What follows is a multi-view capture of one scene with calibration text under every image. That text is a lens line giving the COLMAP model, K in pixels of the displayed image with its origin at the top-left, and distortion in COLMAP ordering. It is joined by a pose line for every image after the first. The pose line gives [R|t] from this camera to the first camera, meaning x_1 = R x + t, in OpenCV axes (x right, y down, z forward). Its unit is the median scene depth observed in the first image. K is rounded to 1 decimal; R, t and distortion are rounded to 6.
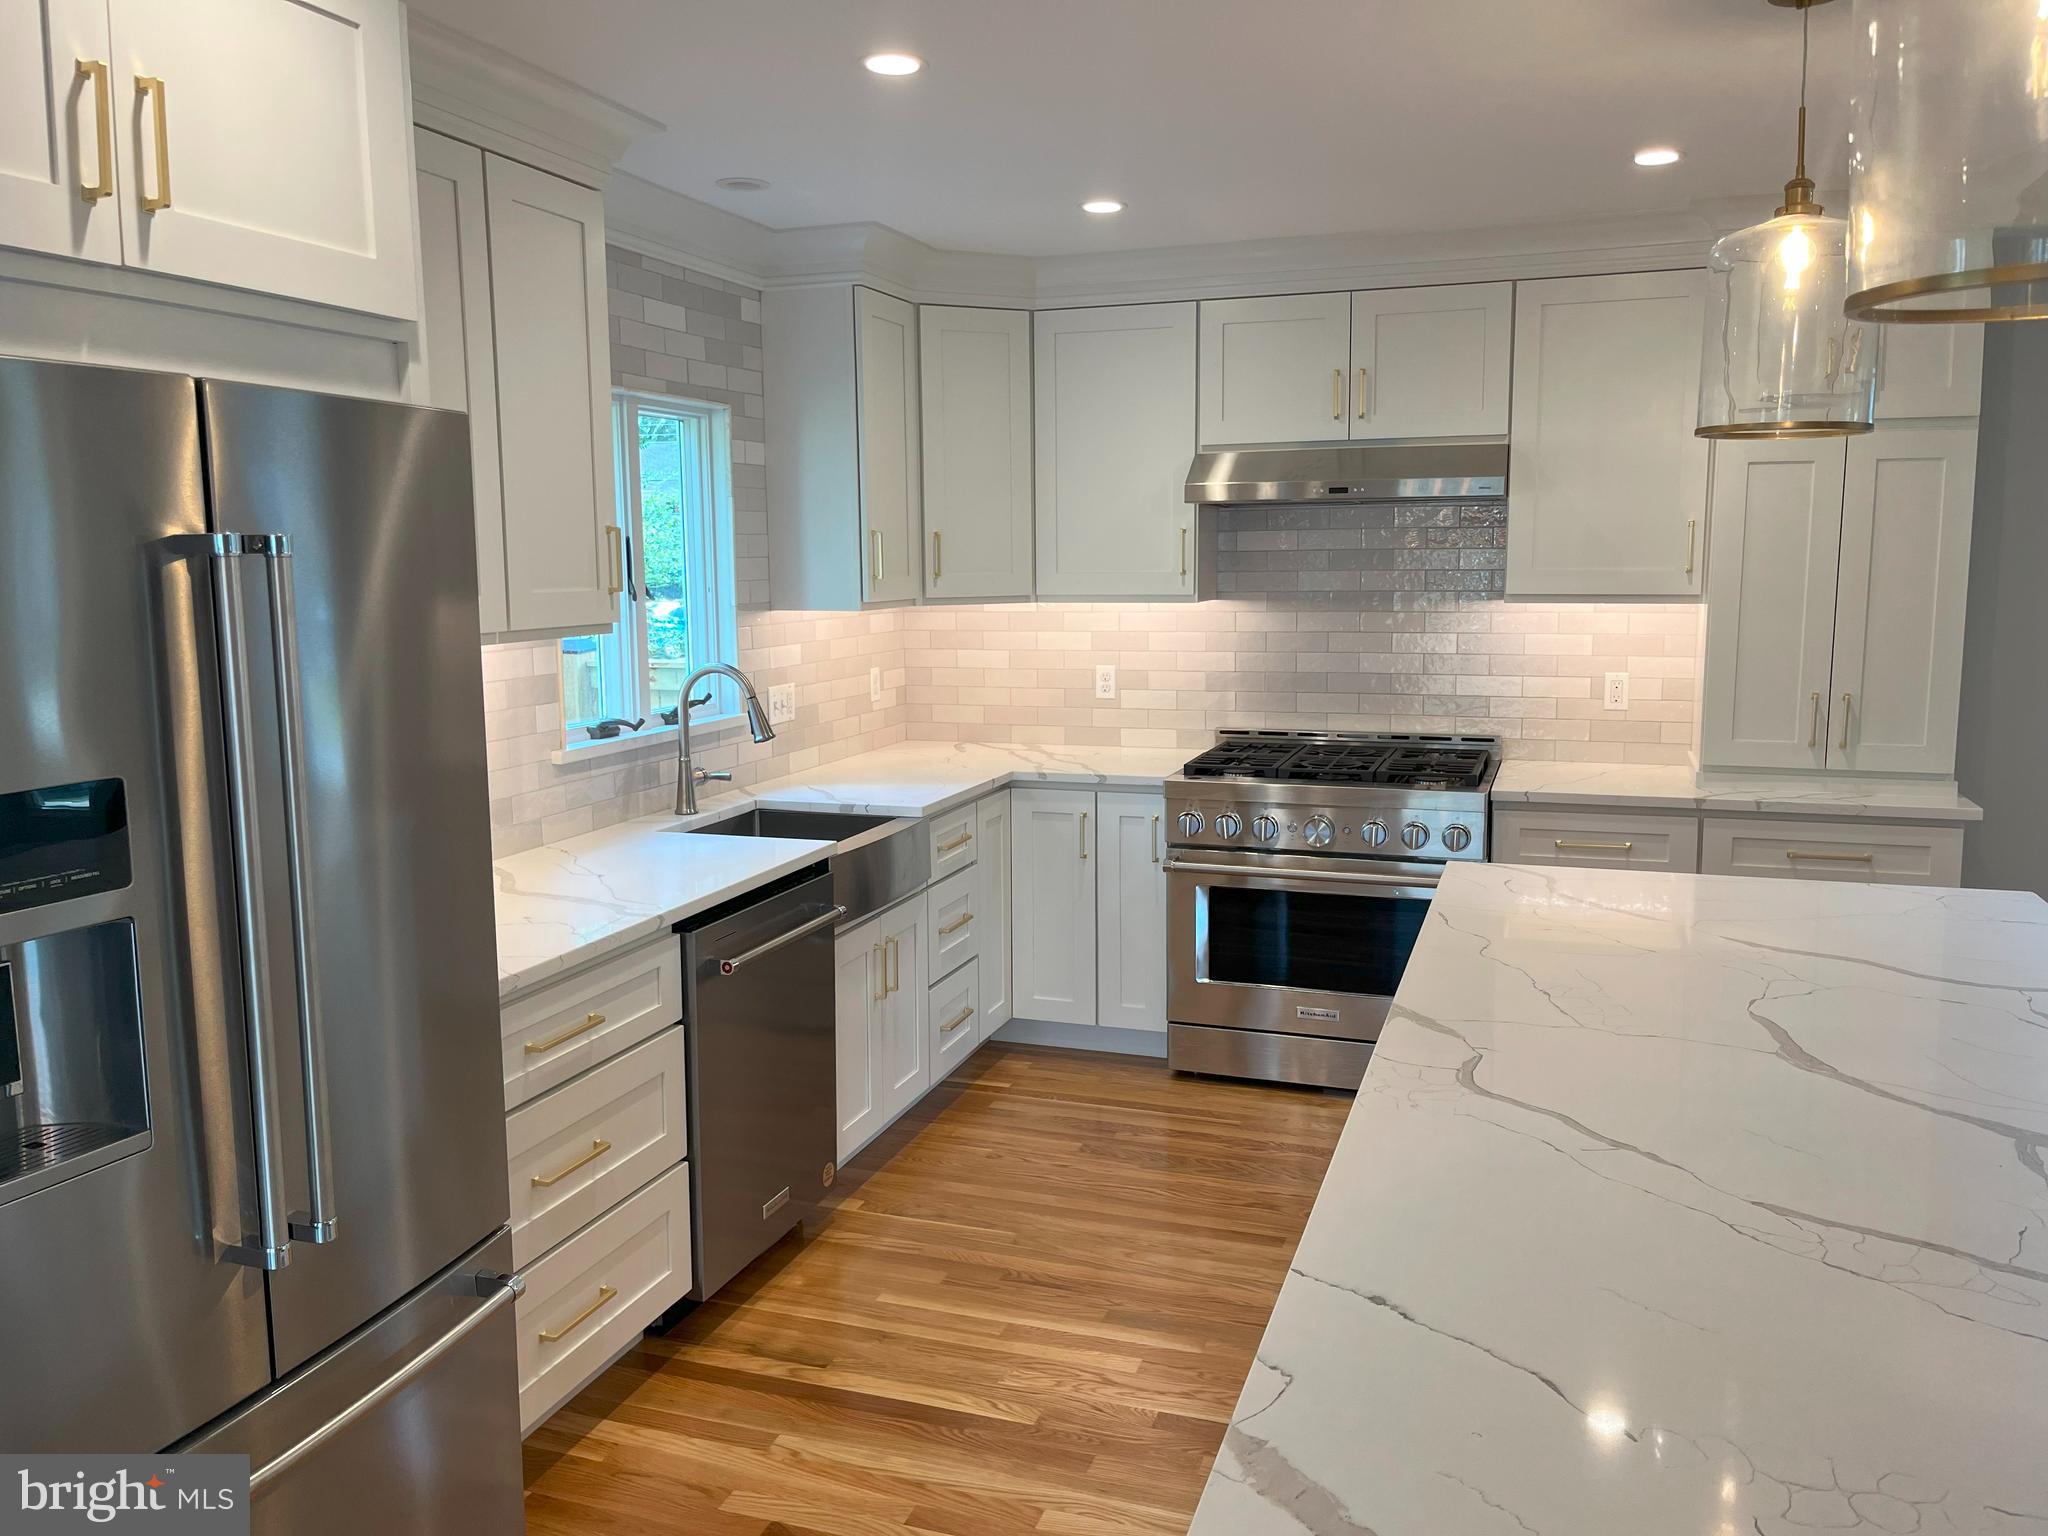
lens RADIAL K [[1561.9, 0, 1033.4], [0, 1561.9, 763.3], [0, 0, 1]] dist [0.066625, -0.087708]
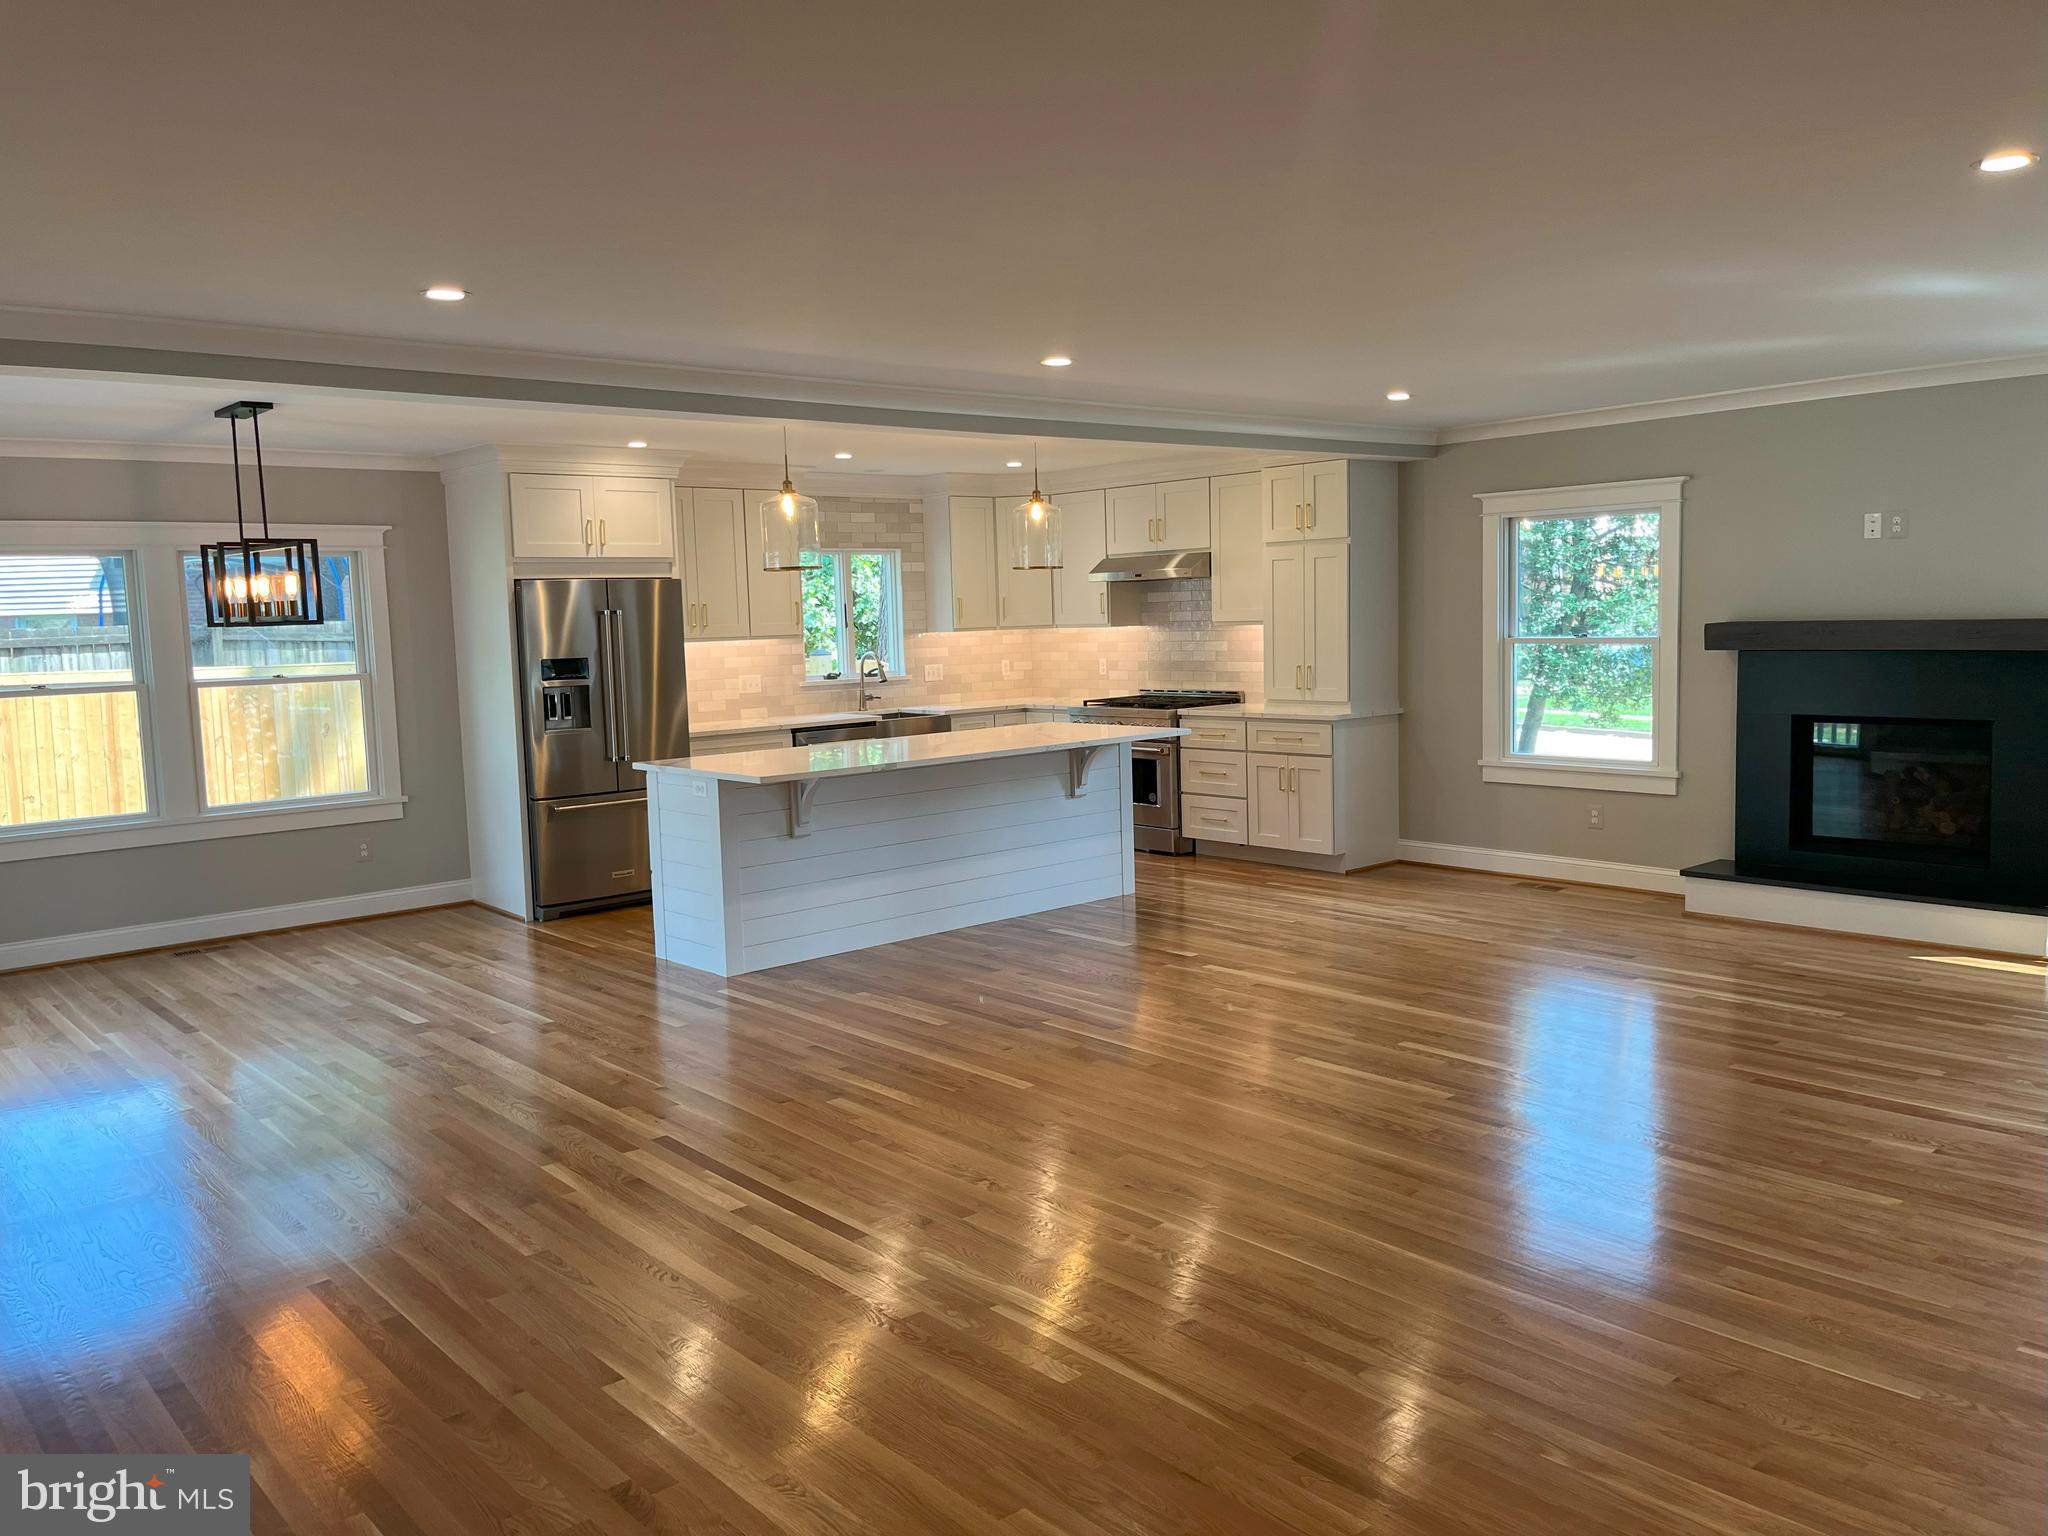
lens RADIAL K [[1561.9, 0, 1015.5], [0, 1561.9, 768.6], [0, 0, 1]] dist [0.066625, -0.087708]
pose [[0.869902, 0.033354, -0.492096, 1.128934], [-0.045512, 0.998882, -0.012750, 0.132819], [0.491120, 0.033487, 0.870448, -0.984864]]
